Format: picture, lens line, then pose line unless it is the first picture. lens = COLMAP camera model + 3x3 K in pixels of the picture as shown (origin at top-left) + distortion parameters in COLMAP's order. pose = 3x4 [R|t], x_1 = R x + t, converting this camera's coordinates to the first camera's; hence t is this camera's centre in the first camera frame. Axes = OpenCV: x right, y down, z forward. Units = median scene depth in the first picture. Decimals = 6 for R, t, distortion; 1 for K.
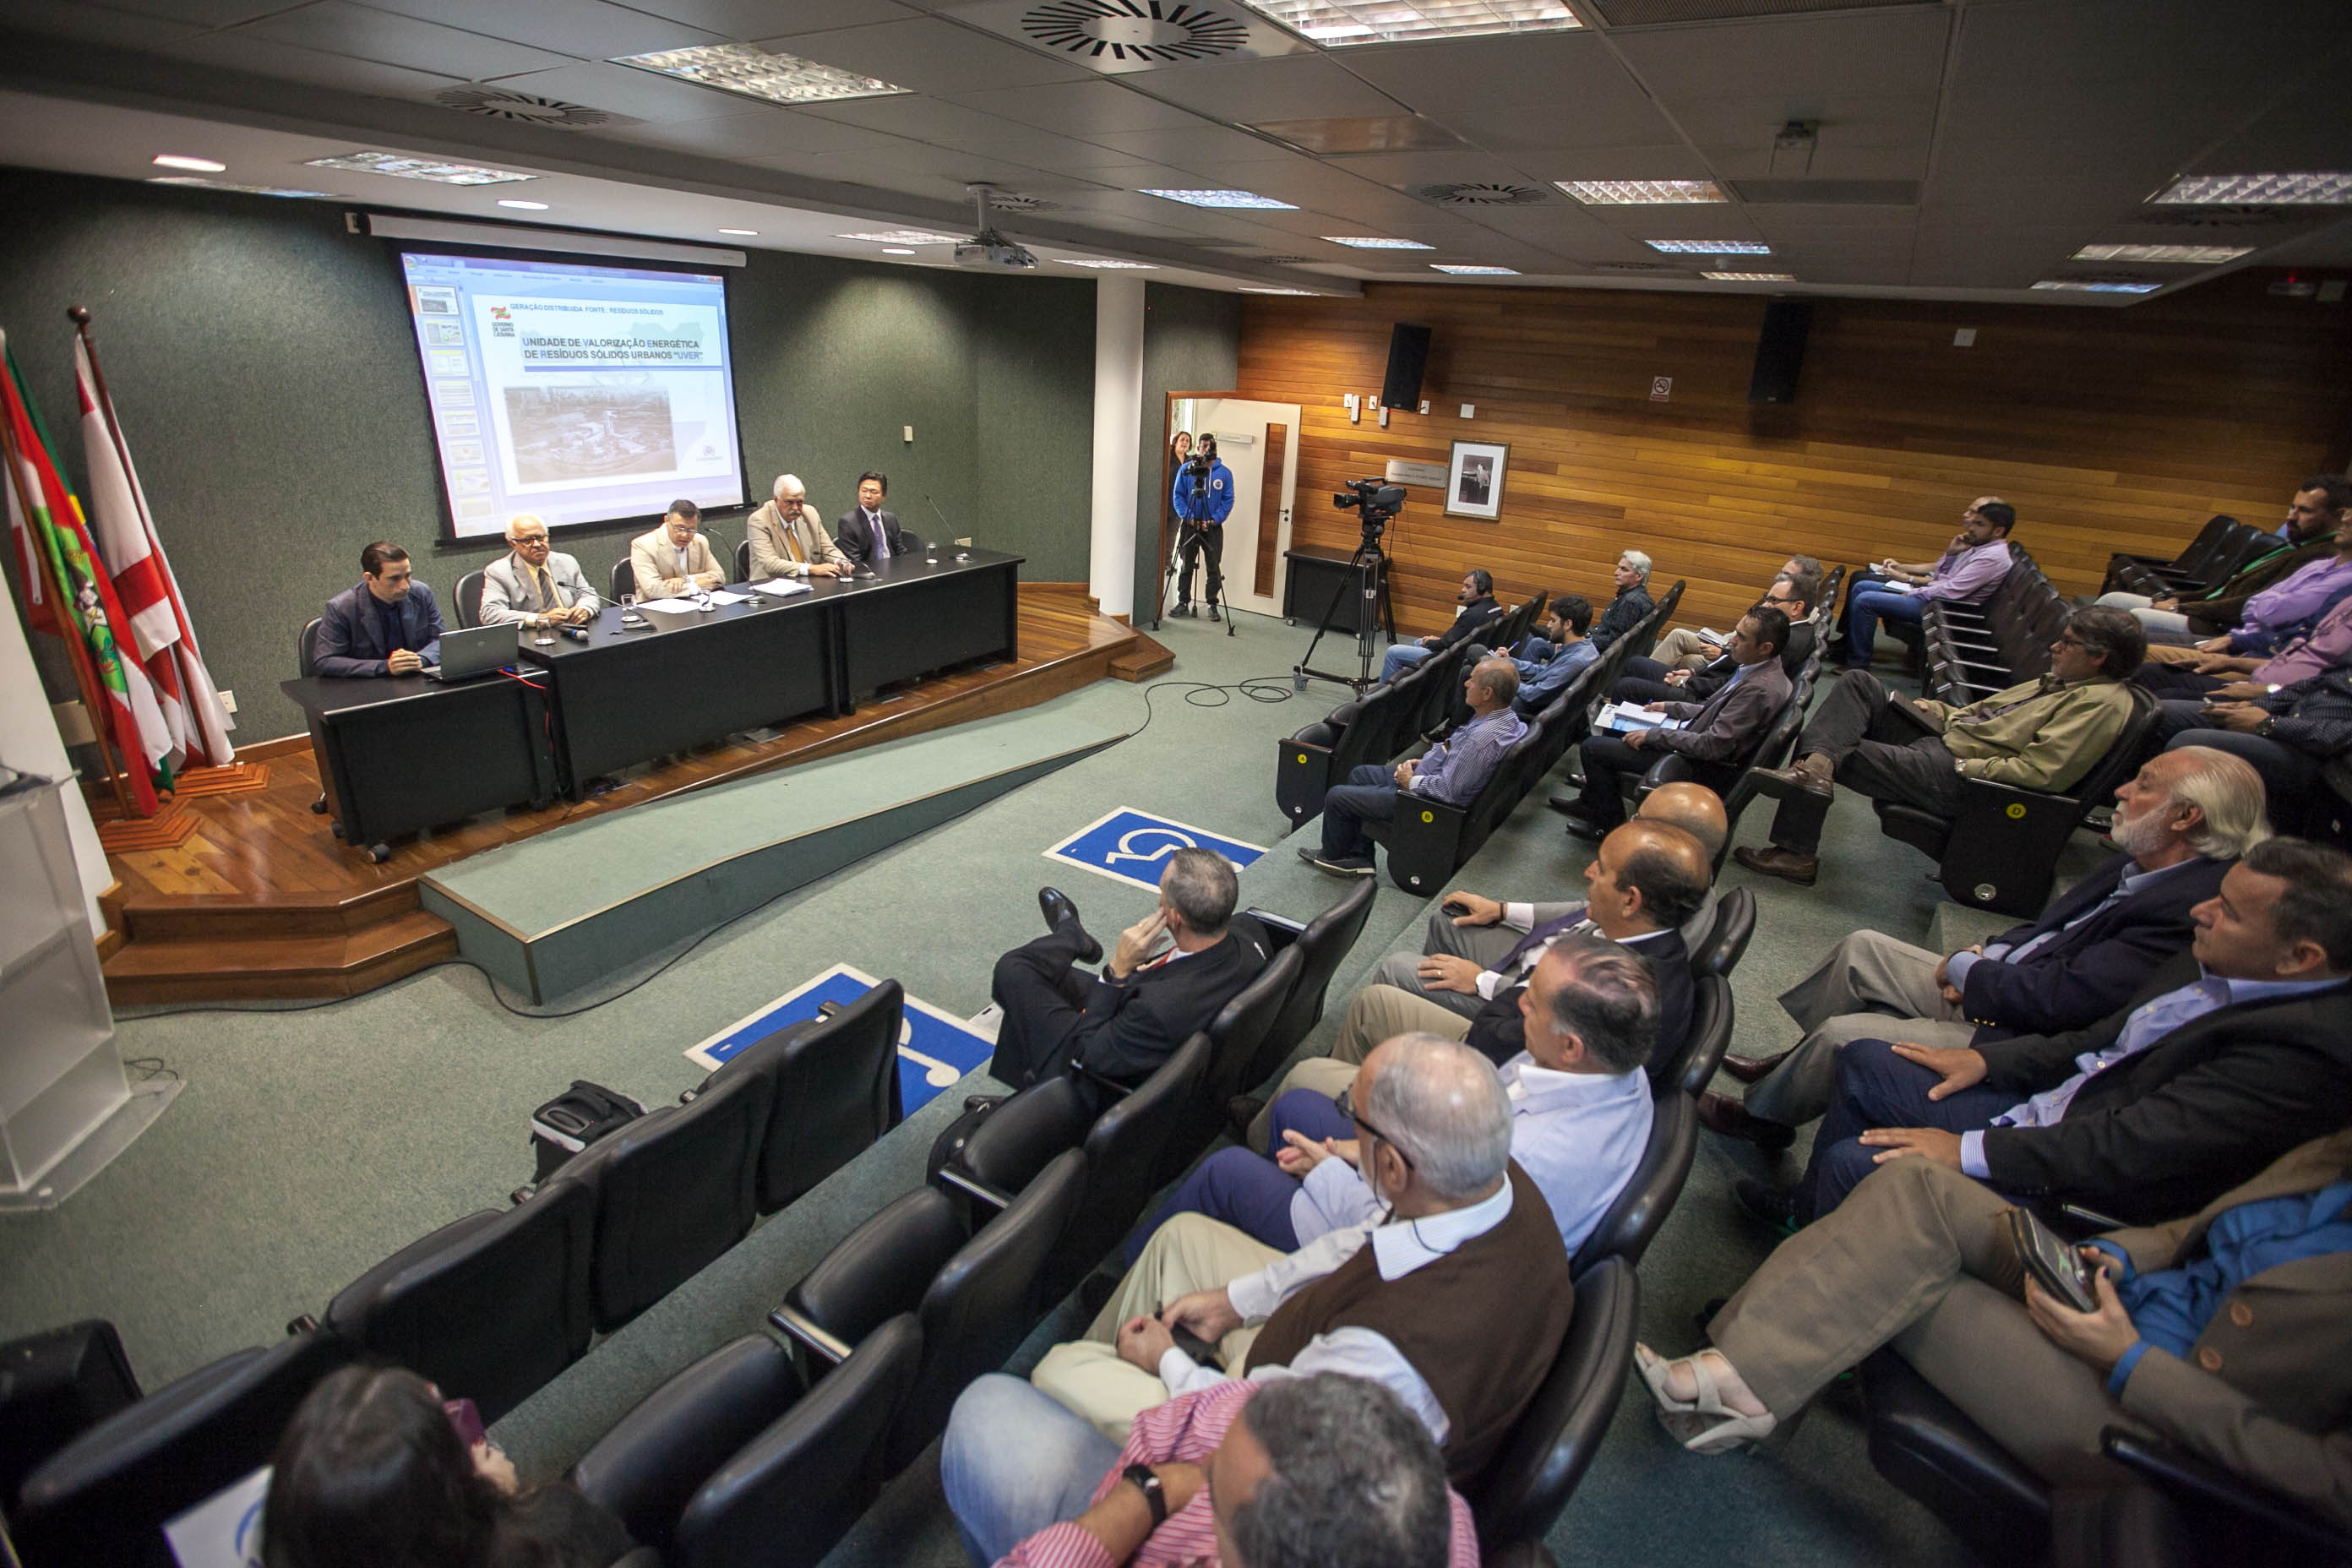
lens RADIAL K [[1070.0, 0, 1173.2], [0, 1070.0, 768.5], [0, 0, 1]] dist [-0.036772, 0.009406]
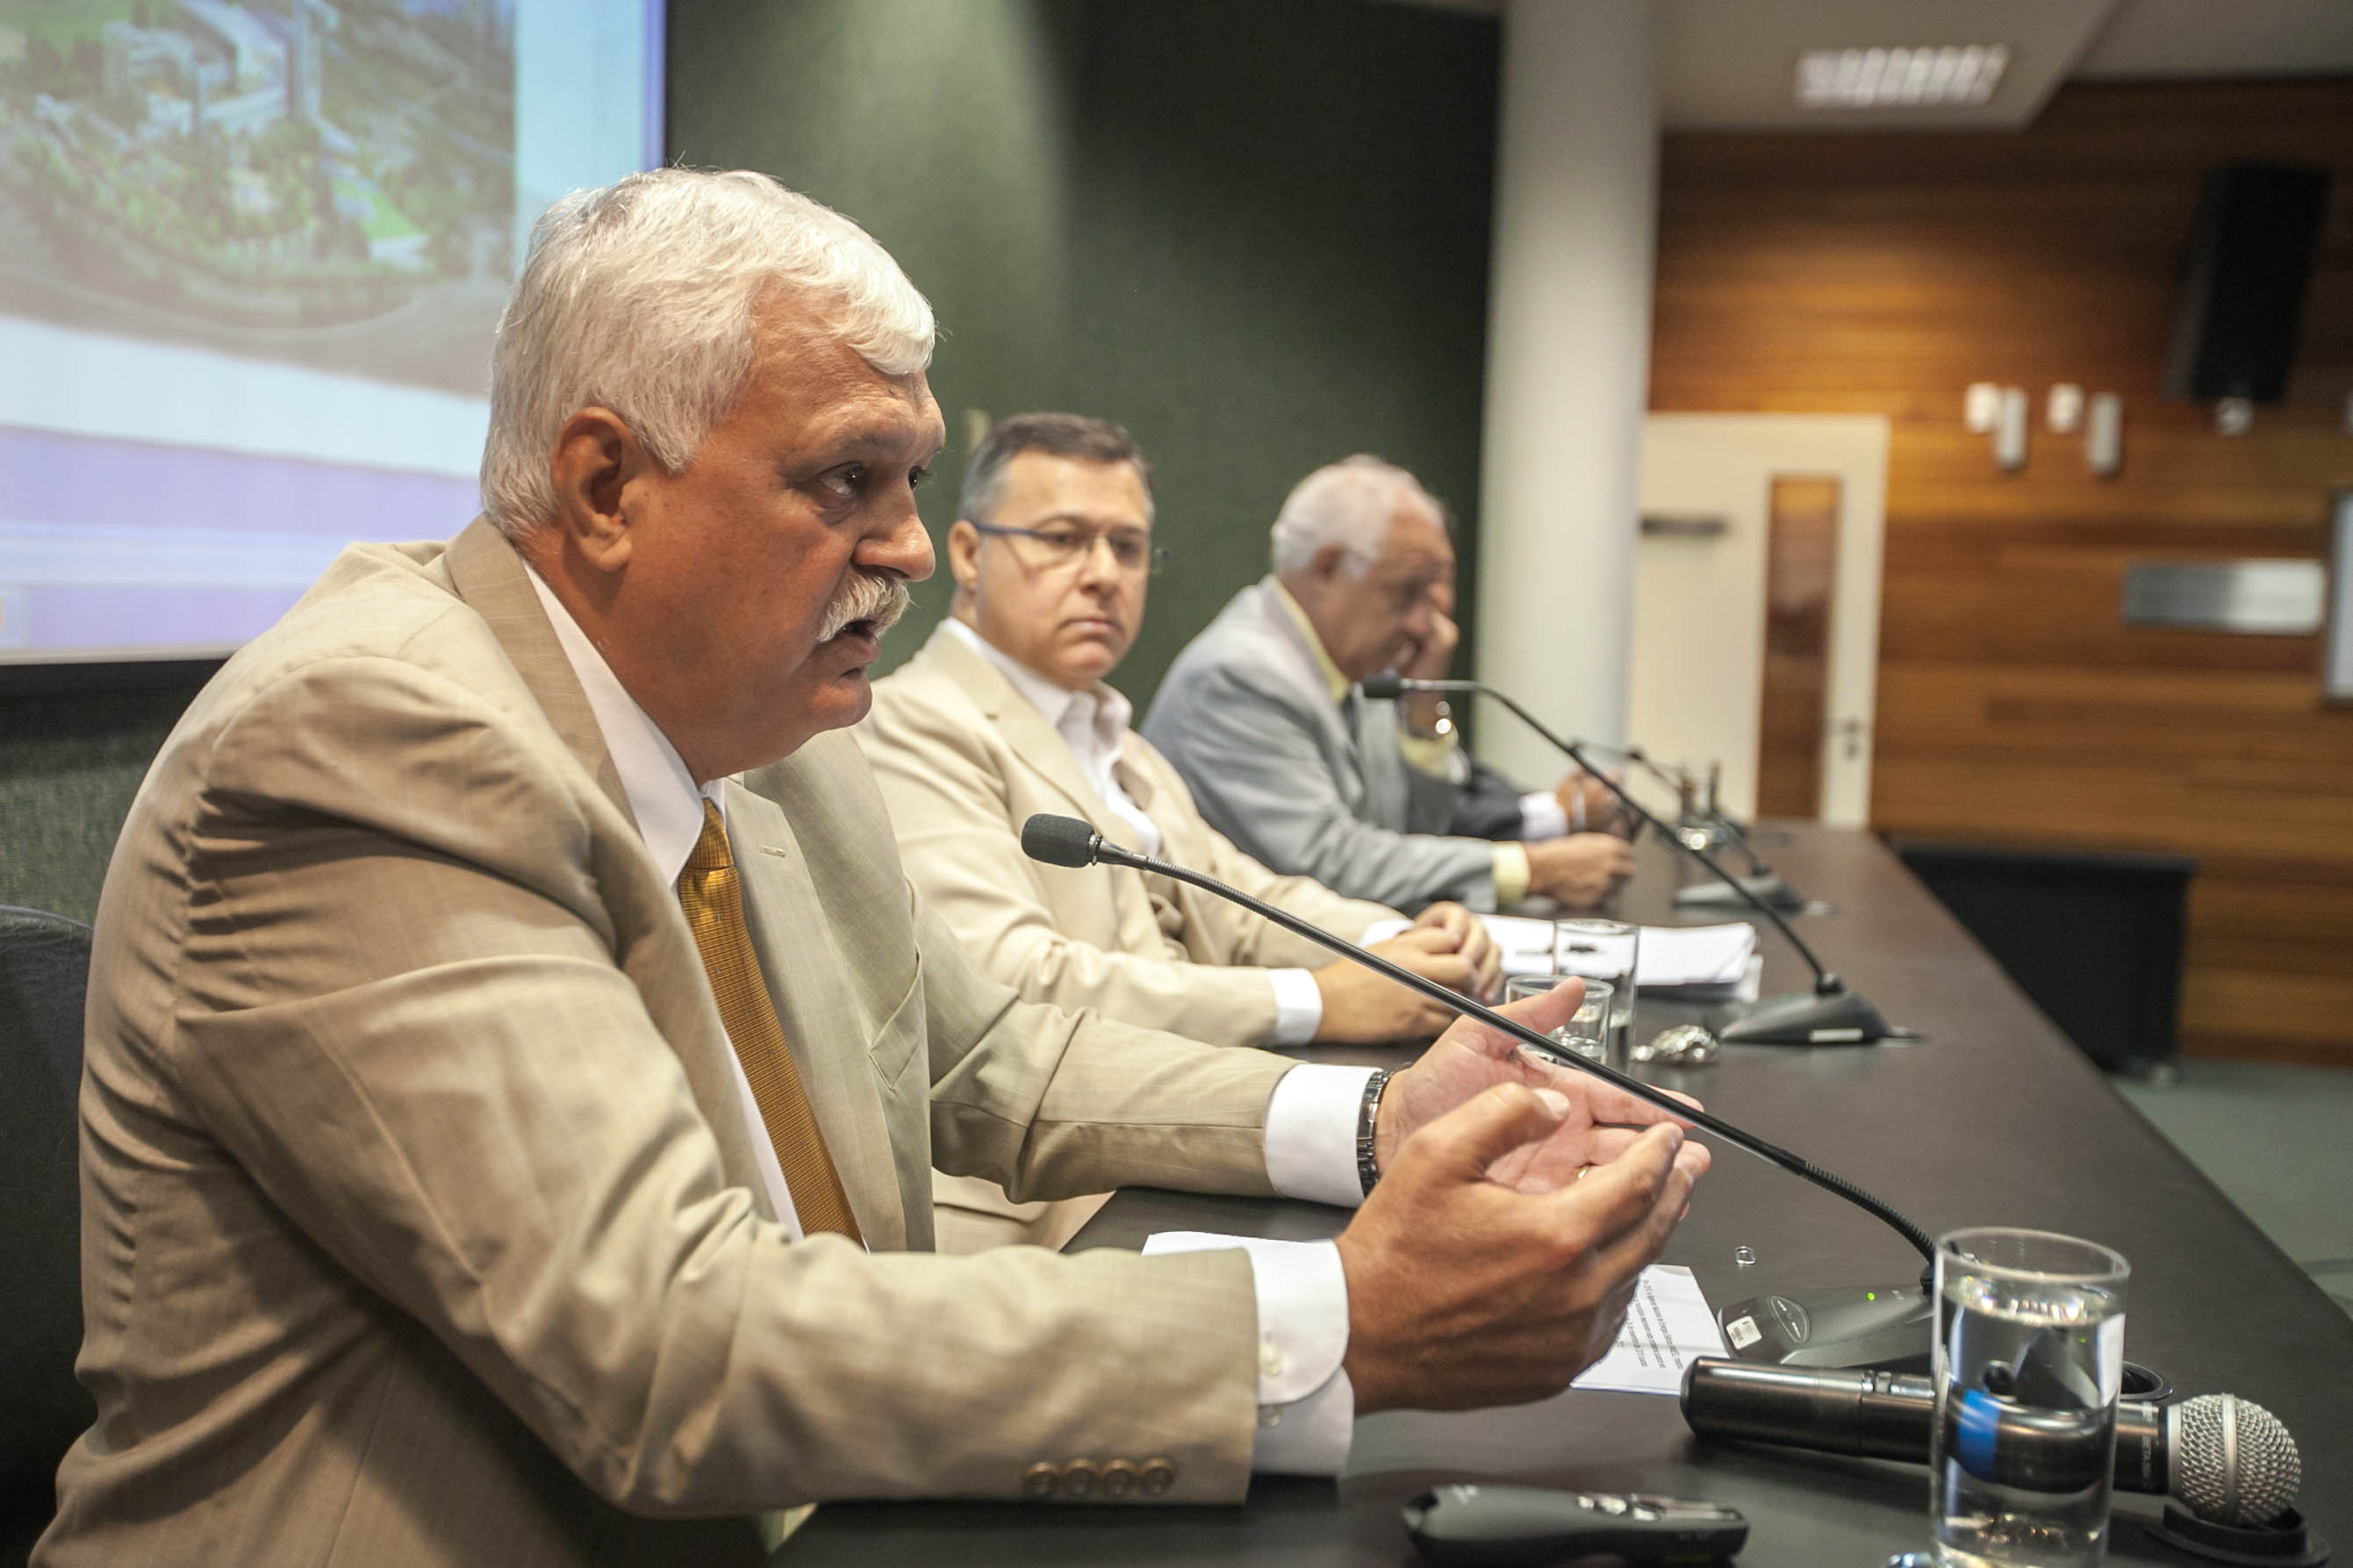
lens RADIAL K [[2256.8, 0, 1163.7], [0, 2256.8, 778.6], [0, 0, 1]] dist [0.041704, 0.000000]
pose [[0.934487, -0.036519, 0.354119, -0.577752], [0.131949, 0.959405, -0.249261, -0.123438], [-0.330640, 0.279657, 0.901370, 0.721301]]
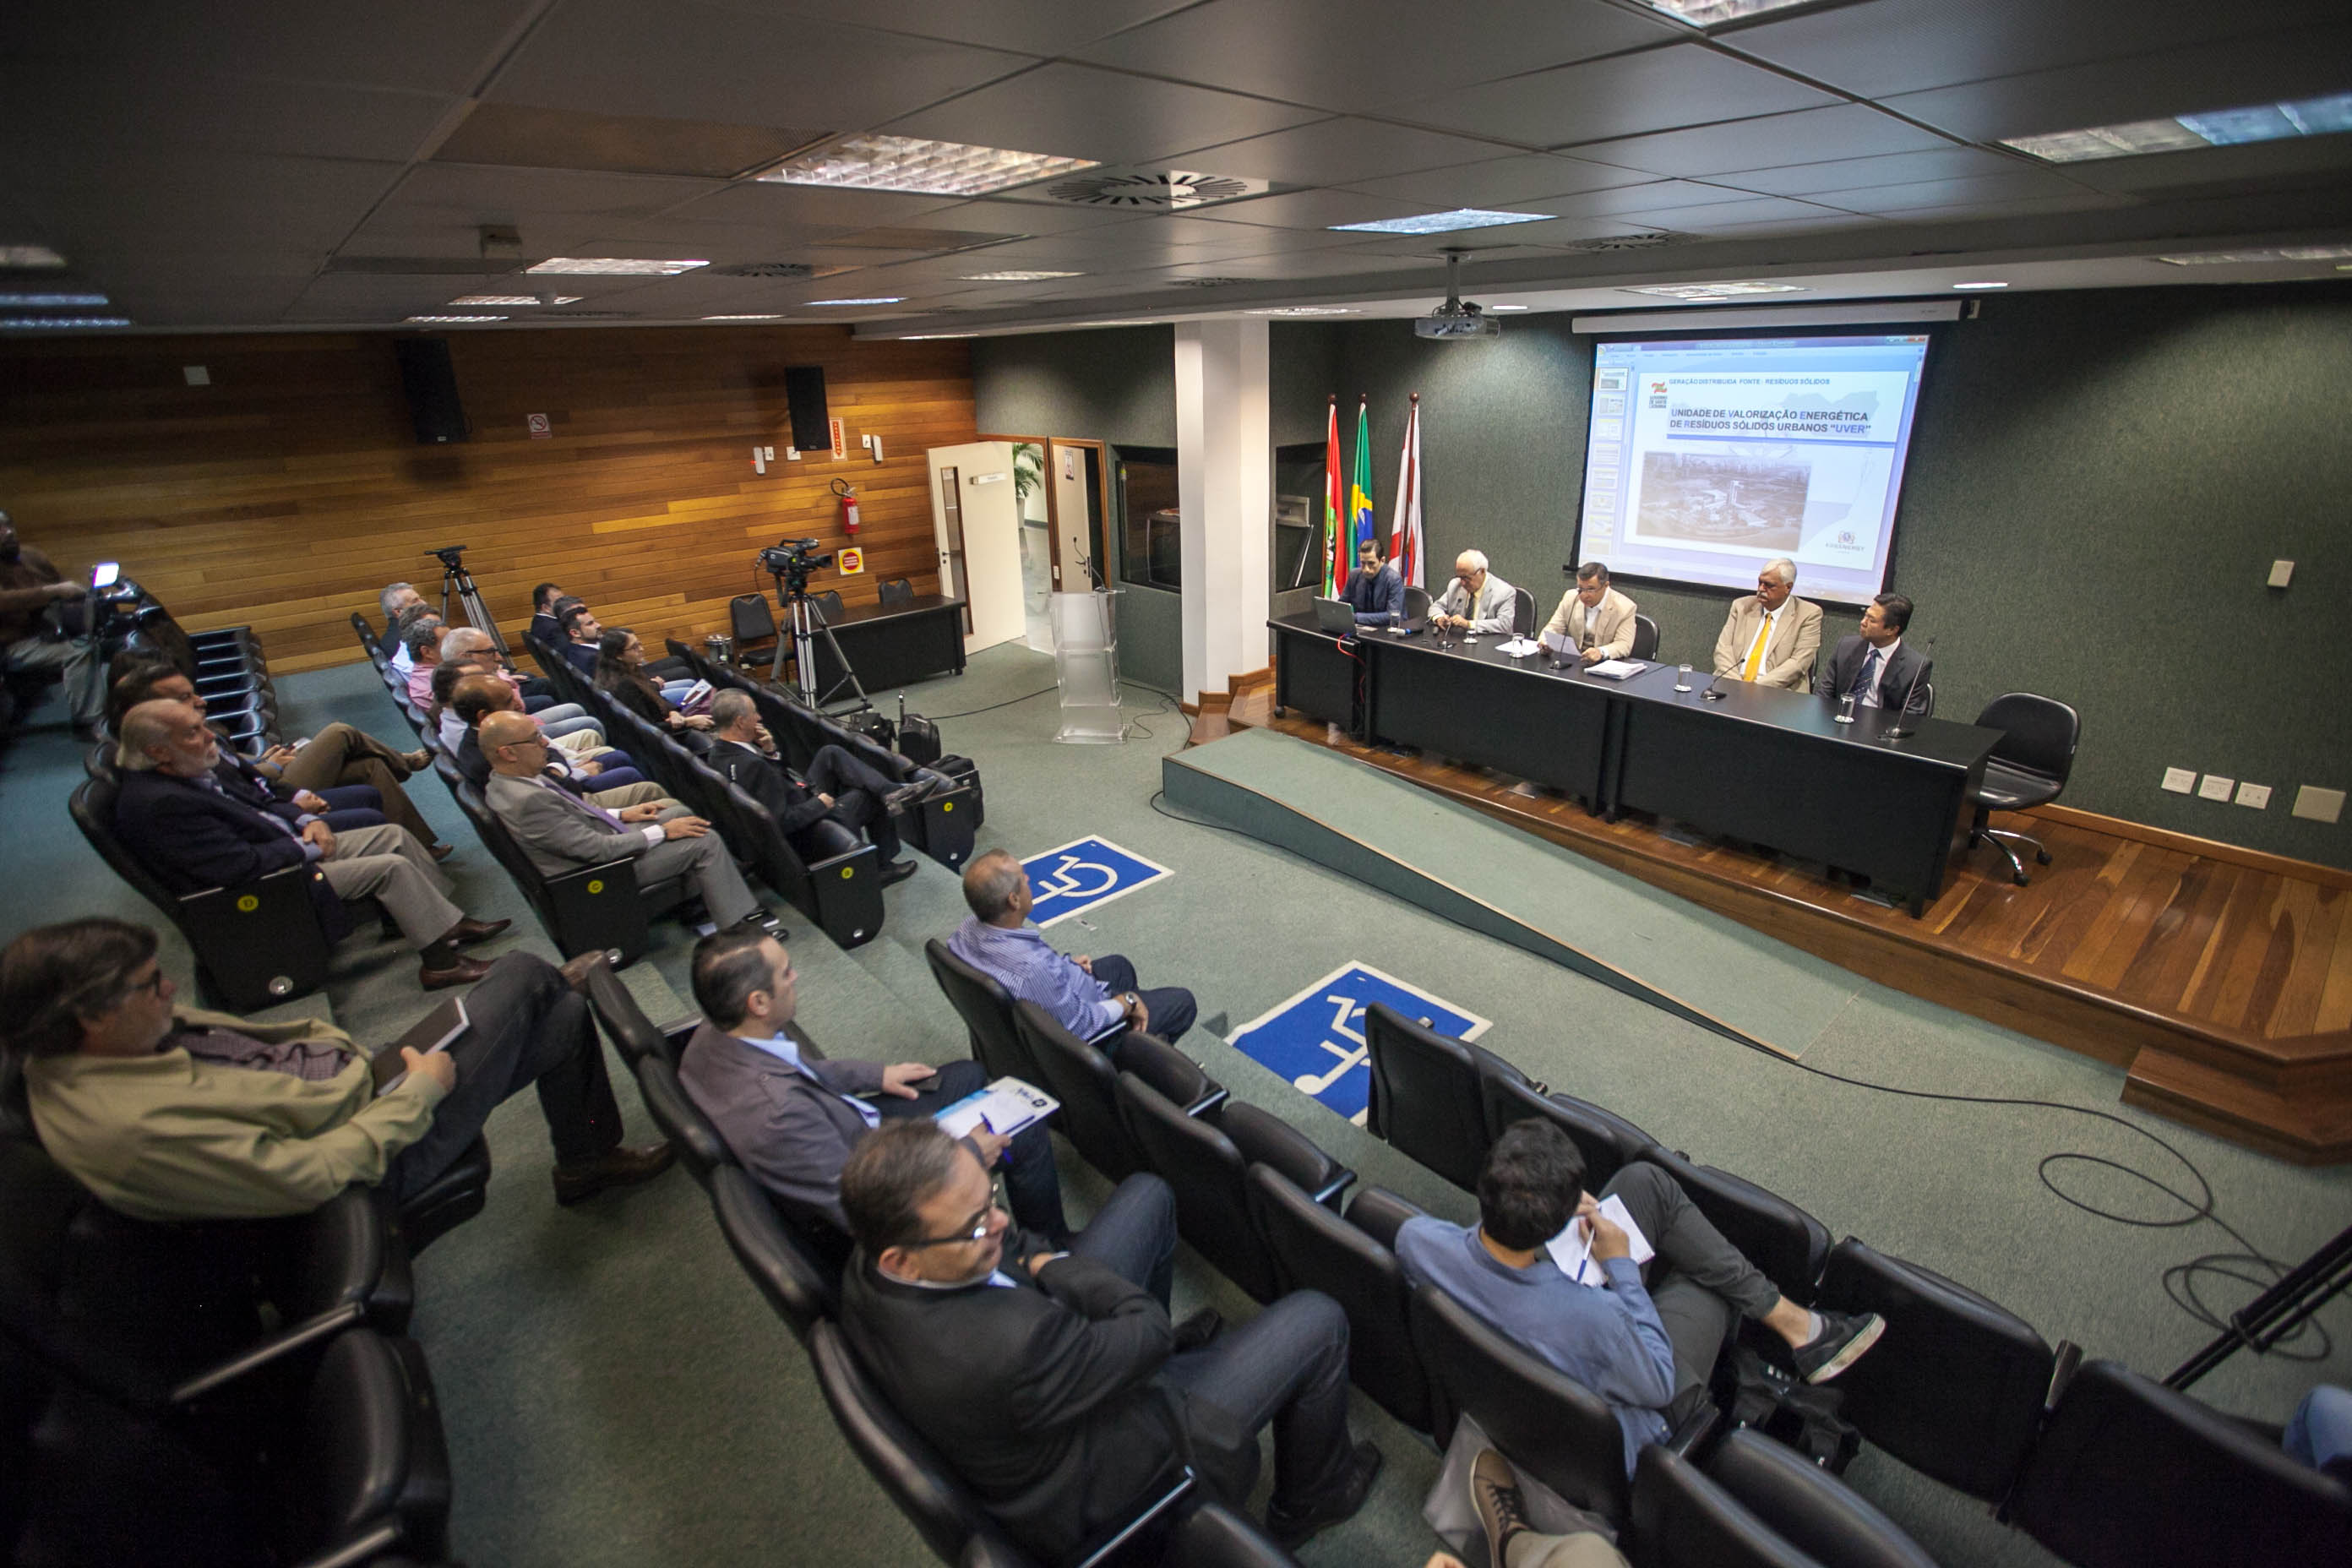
lens RADIAL K [[1070.0, 0, 1194.7], [0, 1070.0, 765.7], [0, 0, 1]] dist [-0.036772, 0.009406]
pose [[-0.277572, 0.300670, -0.912443, 0.641194], [-0.346067, 0.854710, 0.386922, -0.339778], [0.896209, 0.423165, -0.133191, 0.841718]]
